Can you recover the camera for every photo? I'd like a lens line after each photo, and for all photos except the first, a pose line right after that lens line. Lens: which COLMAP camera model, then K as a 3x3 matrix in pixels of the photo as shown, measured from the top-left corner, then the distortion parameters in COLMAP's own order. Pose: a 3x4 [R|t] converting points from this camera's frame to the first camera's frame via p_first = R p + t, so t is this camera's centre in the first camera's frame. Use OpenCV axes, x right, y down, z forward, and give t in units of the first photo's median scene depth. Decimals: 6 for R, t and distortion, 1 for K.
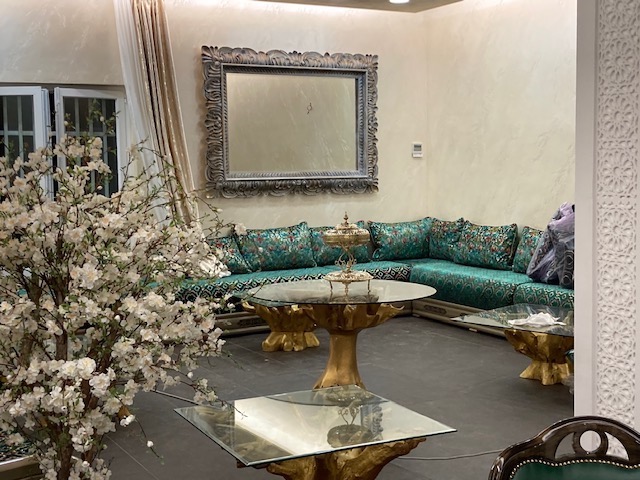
lens RADIAL K [[958.6, 0, 326.0], [0, 958.6, 238.4], [0, 0, 1]] dist [0.172070, 0.000000]
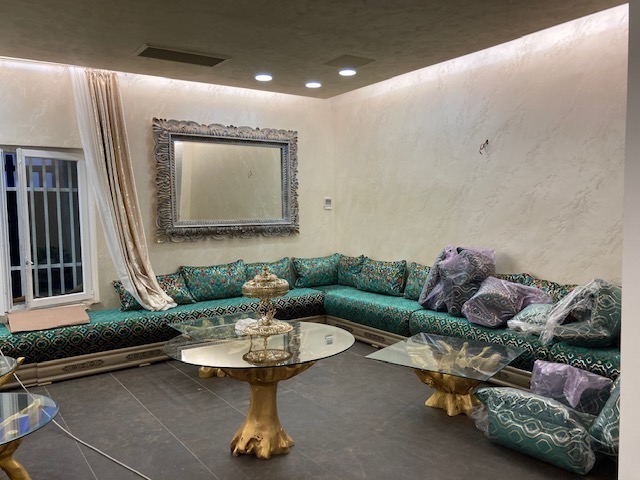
lens RADIAL K [[526.7, 0, 325.2], [0, 526.7, 246.6], [0, 0, 1]] dist [0.043174, -0.048098]
pose [[0.994950, -0.008933, 0.099969, 0.019971], [0.010327, 0.999856, -0.013436, -0.025334], [-0.099835, 0.014401, 0.994900, 0.313657]]
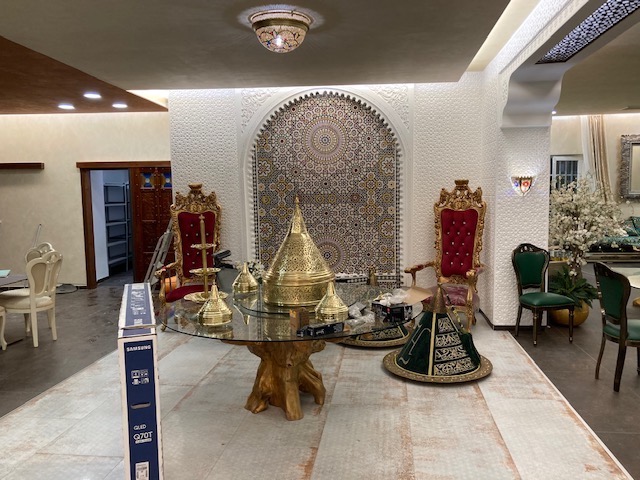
lens RADIAL K [[526.7, 0, 319.7], [0, 526.7, 241.6], [0, 0, 1]] dist [0.043174, -0.048098]
pose [[0.804282, 0.057017, -0.591506, 0.054180], [-0.044046, 0.998368, 0.036344, 0.035693], [0.592613, -0.003177, 0.805481, -0.417536]]
